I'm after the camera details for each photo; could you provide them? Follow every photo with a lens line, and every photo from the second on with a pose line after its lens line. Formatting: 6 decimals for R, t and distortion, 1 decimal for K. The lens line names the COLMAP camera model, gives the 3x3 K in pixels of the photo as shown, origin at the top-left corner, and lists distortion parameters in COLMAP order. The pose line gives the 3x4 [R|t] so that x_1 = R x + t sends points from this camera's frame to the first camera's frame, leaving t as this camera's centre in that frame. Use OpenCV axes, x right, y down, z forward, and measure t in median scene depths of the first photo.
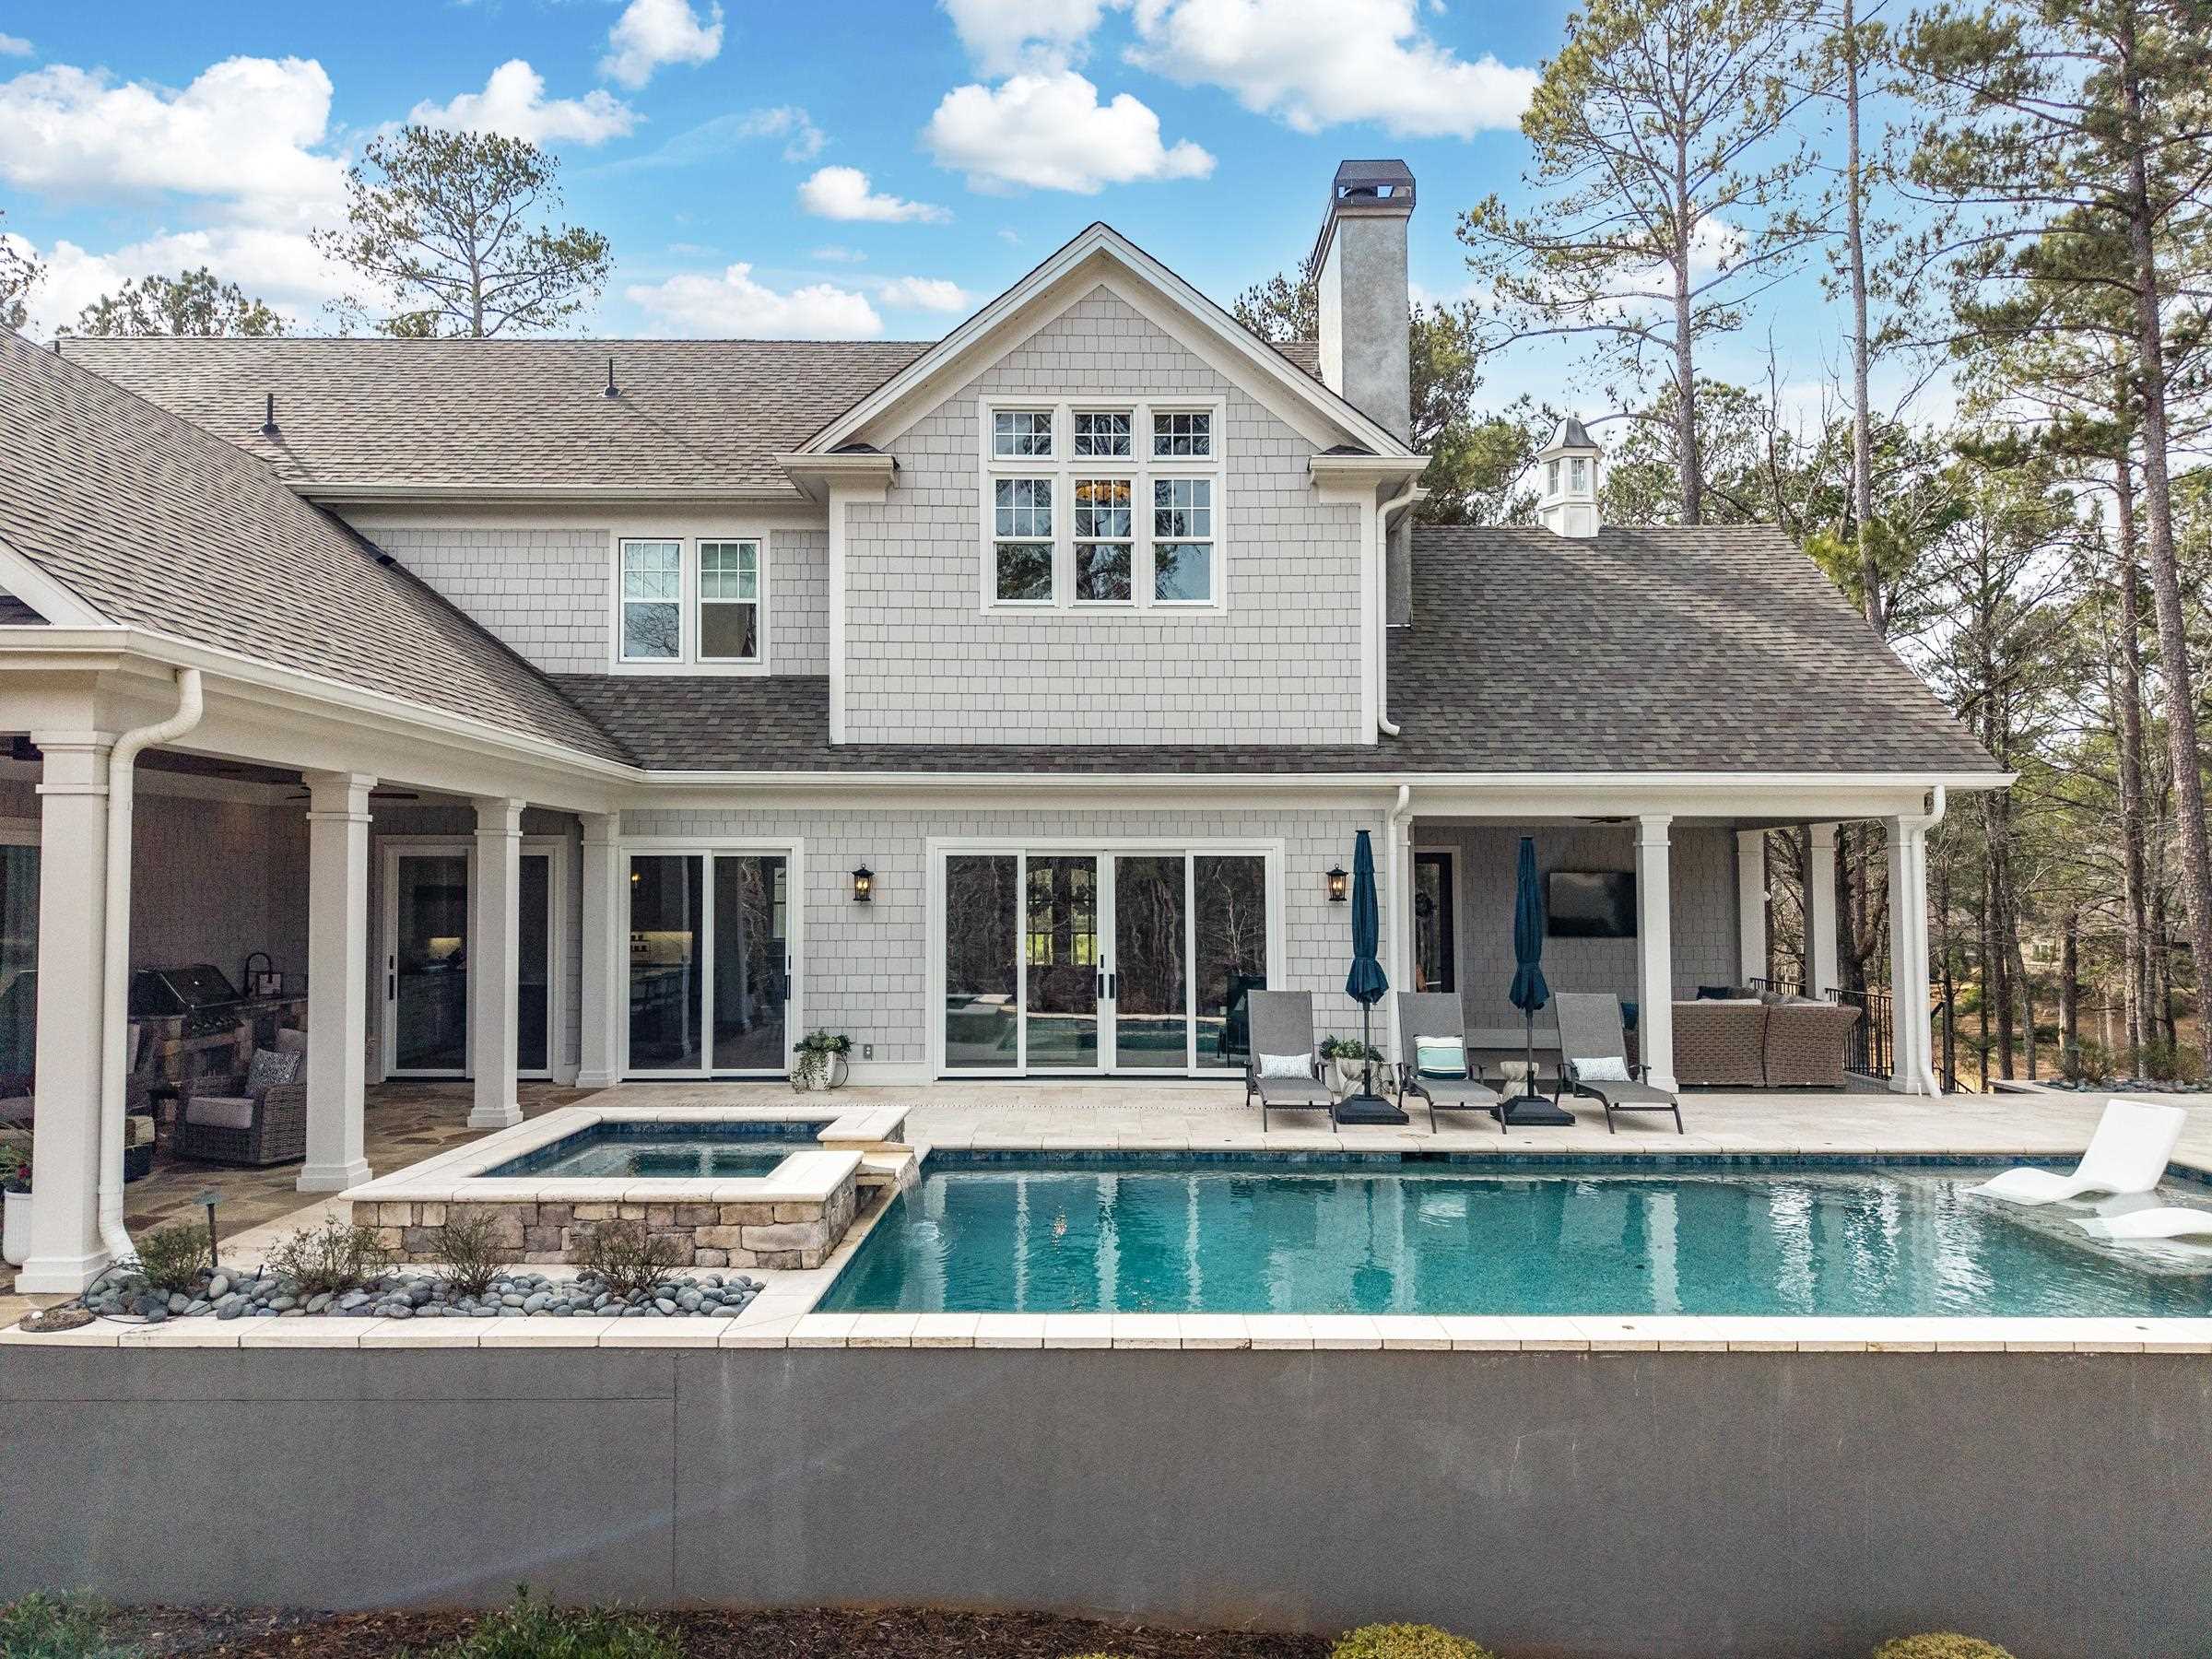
lens RADIAL K [[1400.4, 0, 1071.4], [0, 1400.4, 745.4], [0, 0, 1]] dist [0.056163, 0.000173]
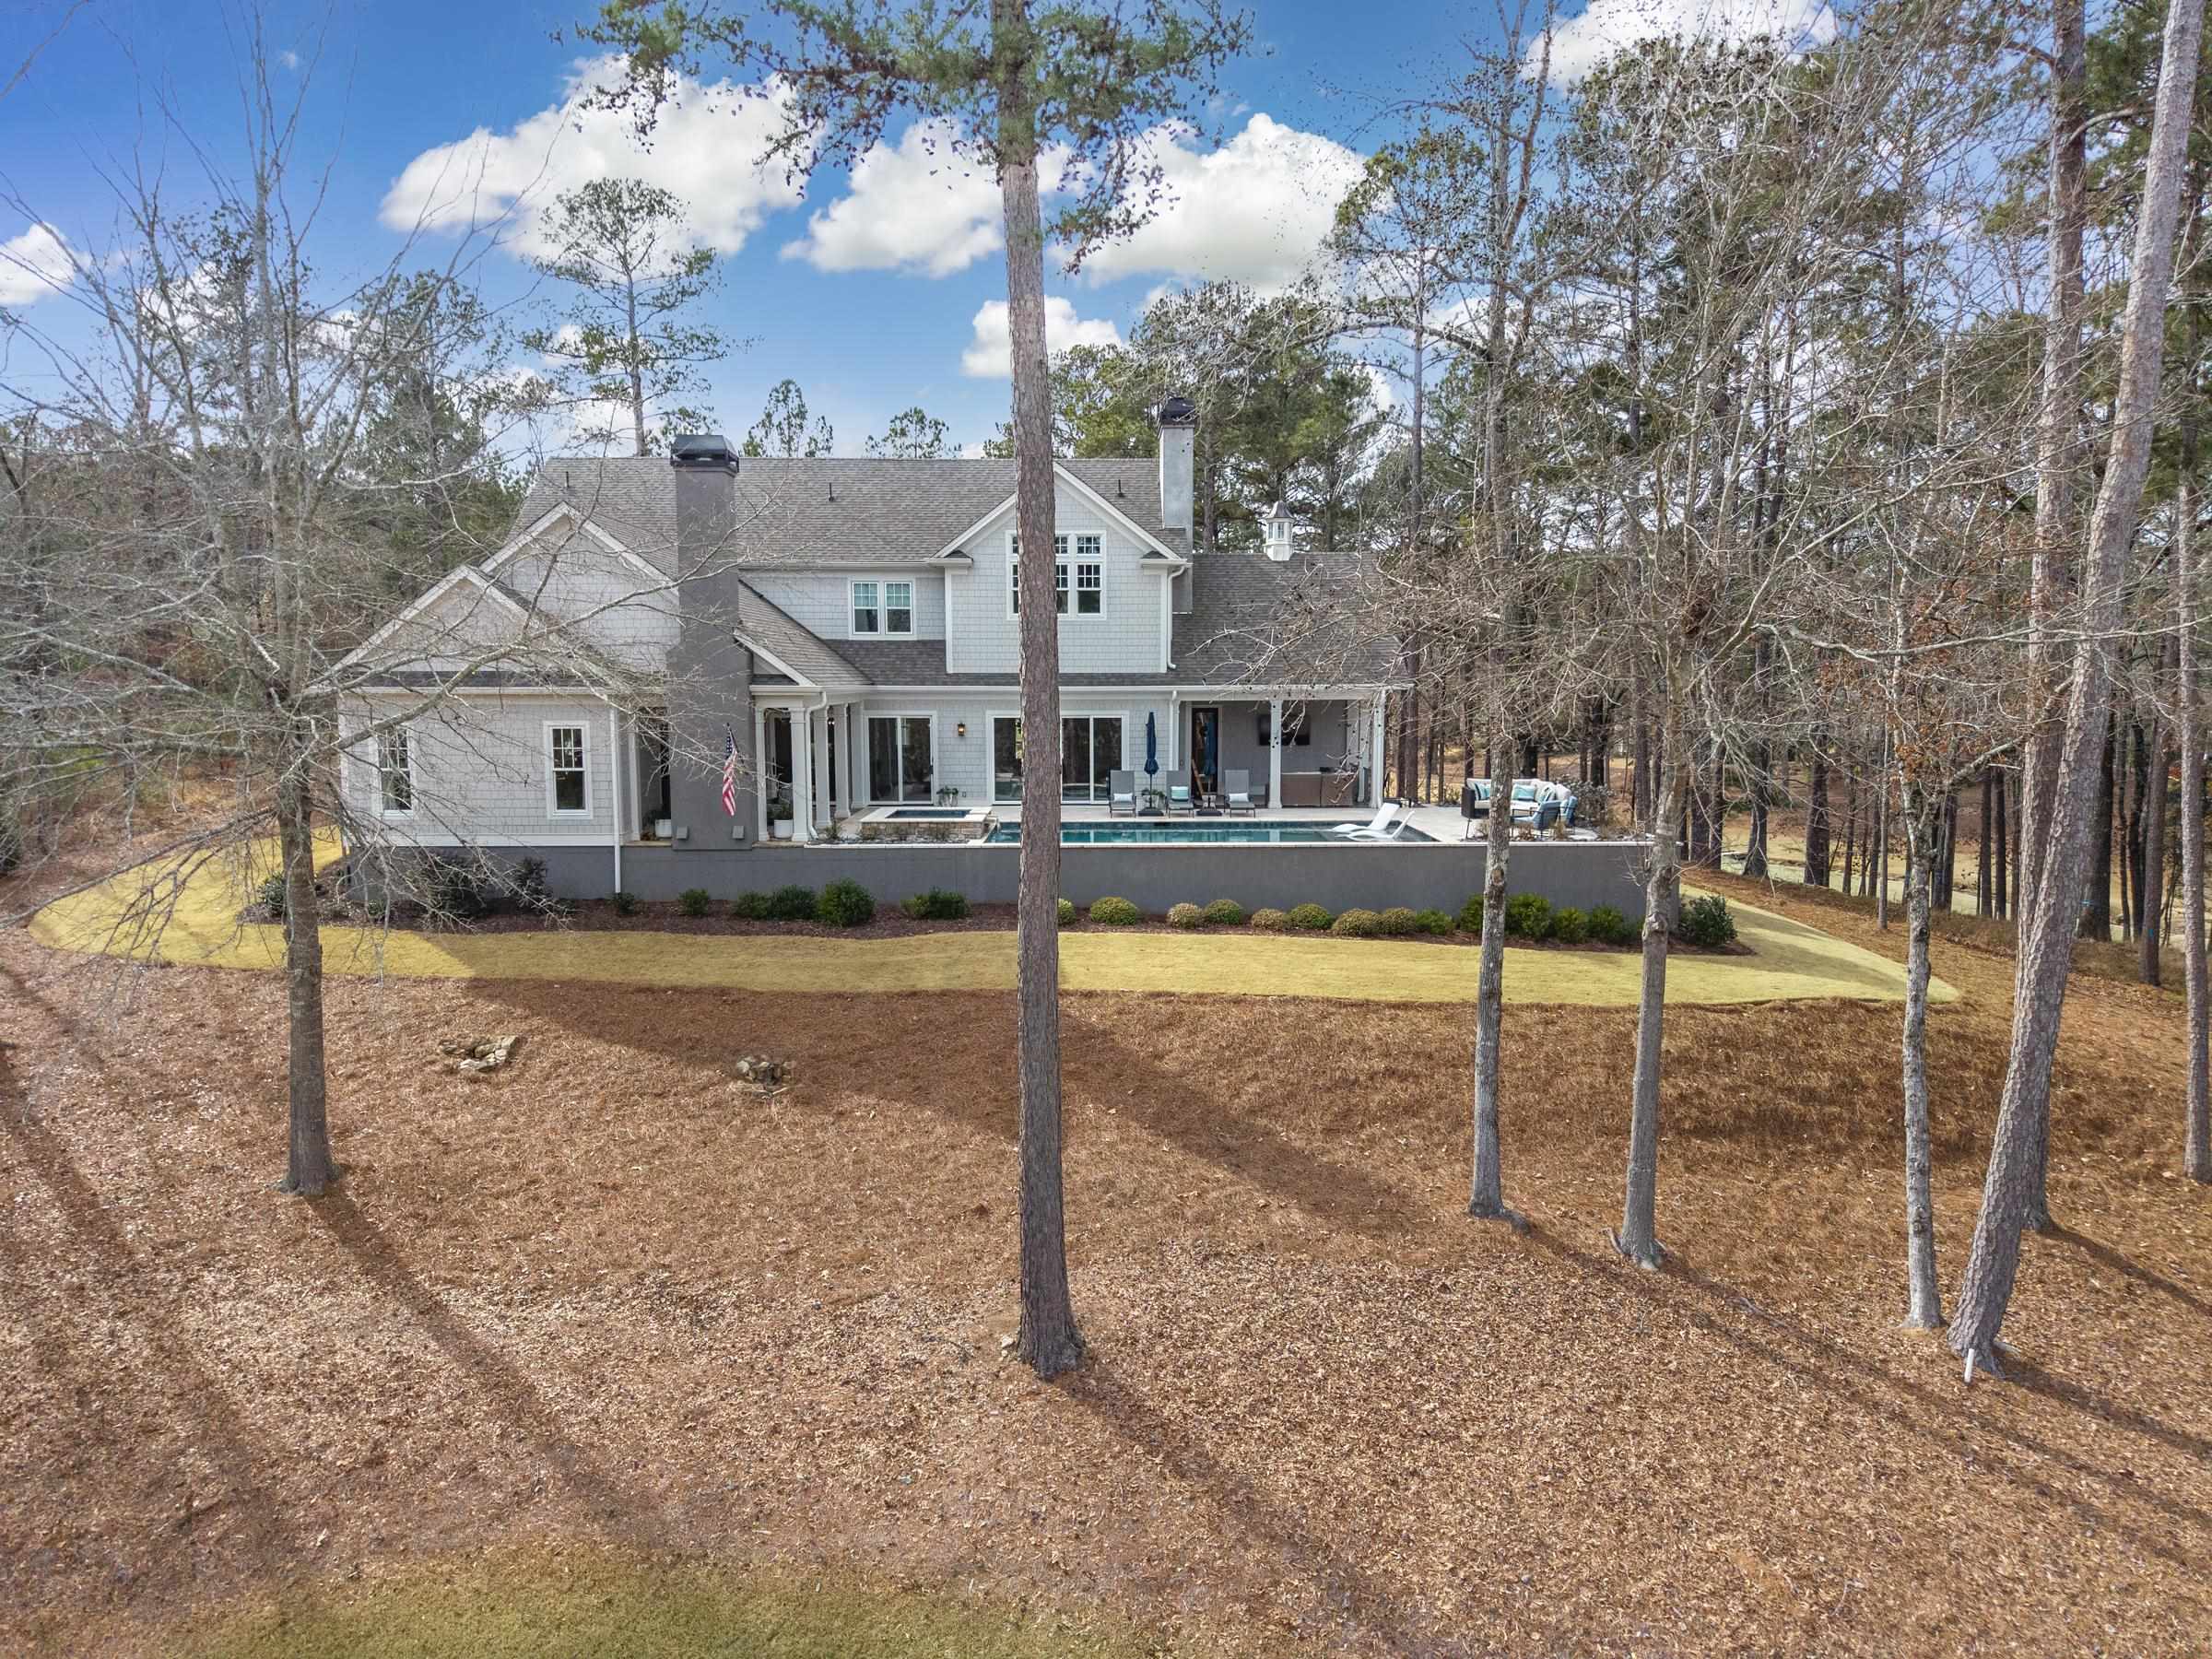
lens RADIAL K [[1459.5, 0, 1106.0], [0, 1459.5, 829.5], [0, 0, 1]] dist [0.005538, 0.000398]
pose [[0.999332, -0.005551, 0.036134, 0.014894], [-0.002245, 0.977218, 0.212224, -0.279915], [-0.036489, -0.212163, 0.976553, -1.594361]]
